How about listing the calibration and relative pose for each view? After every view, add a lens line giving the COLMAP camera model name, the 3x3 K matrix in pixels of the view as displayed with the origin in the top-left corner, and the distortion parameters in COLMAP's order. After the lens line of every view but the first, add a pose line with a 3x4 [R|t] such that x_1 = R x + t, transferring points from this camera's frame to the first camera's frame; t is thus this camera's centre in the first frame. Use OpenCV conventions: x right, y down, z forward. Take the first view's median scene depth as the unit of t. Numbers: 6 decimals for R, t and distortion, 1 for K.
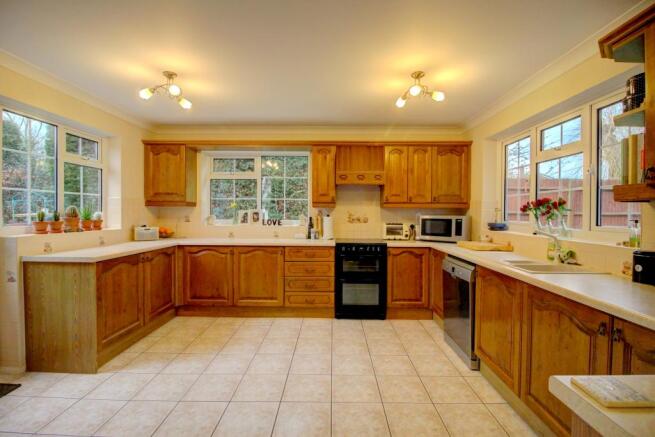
lens RADIAL K [[294.0, 0, 329.0], [0, 294.0, 216.0], [0, 0, 1]] dist [0.022493, 0.000306]
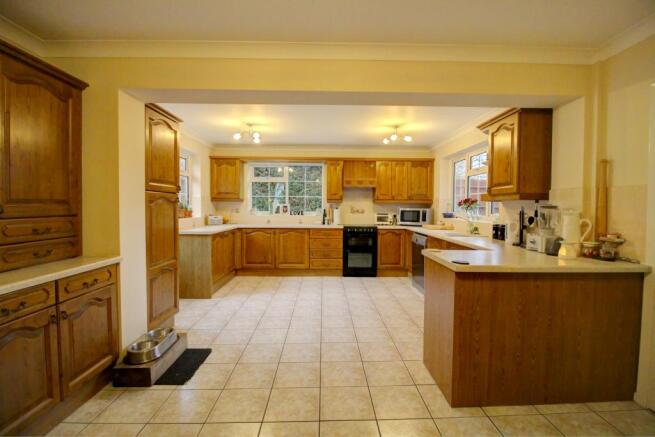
lens RADIAL K [[294.0, 0, 326.6], [0, 294.0, 217.0], [0, 0, 1]] dist [0.022493, 0.000306]
pose [[0.999484, 0.000516, 0.032106, -0.108862], [-0.001297, 0.999704, 0.024313, 0.006698], [-0.032084, -0.024342, 0.999189, -0.486219]]
